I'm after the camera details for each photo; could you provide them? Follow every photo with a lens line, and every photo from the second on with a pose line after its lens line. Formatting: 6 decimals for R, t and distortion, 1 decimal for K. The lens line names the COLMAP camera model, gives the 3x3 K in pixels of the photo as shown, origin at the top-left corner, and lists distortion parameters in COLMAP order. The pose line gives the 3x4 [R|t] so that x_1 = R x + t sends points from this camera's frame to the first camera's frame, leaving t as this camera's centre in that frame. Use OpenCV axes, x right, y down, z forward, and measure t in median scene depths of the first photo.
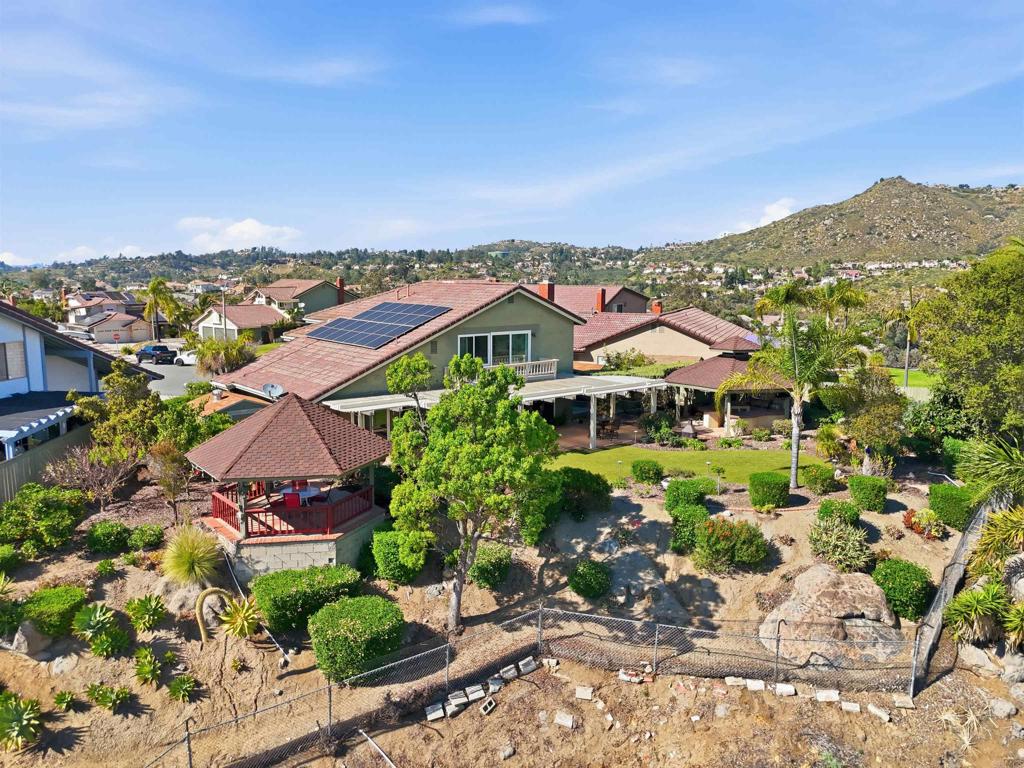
lens RADIAL K [[754.5, 0, 517.6], [0, 754.5, 385.9], [0, 0, 1]] dist [0.053816, -0.039628]
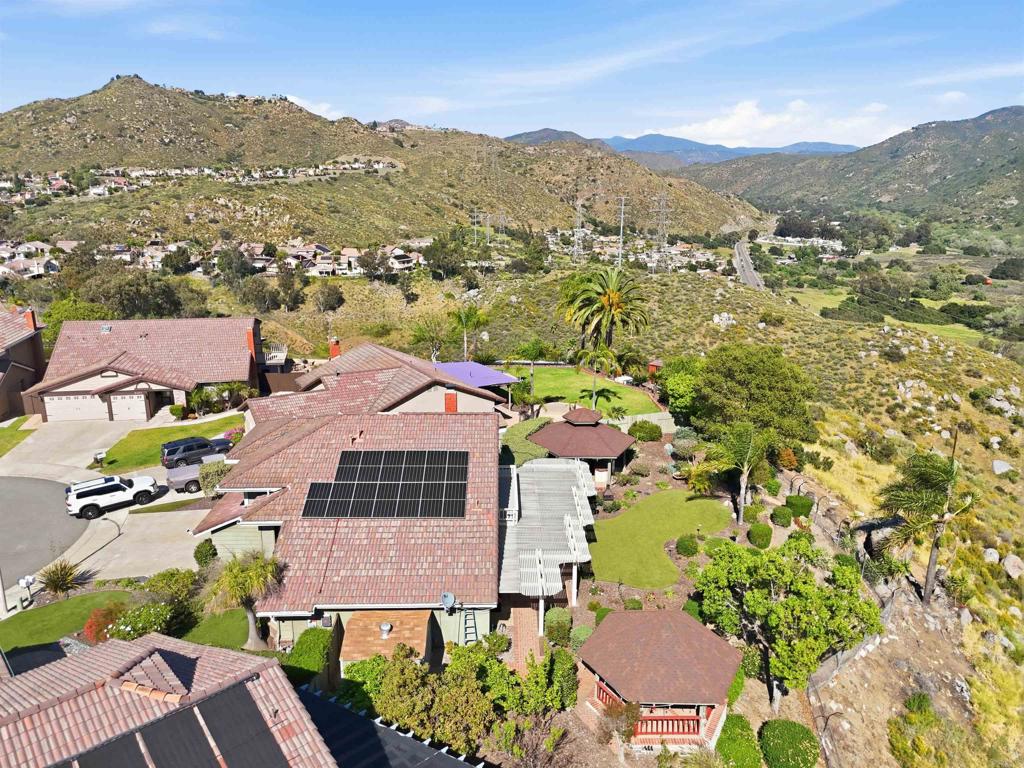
lens RADIAL K [[754.5, 0, 513.1], [0, 754.5, 384.0], [0, 0, 1]] dist [0.053816, -0.039628]
pose [[0.622397, -0.205593, 0.755217, -1.191683], [0.110908, 0.978315, 0.174925, -0.538246], [-0.774804, -0.025113, 0.631703, 0.393521]]
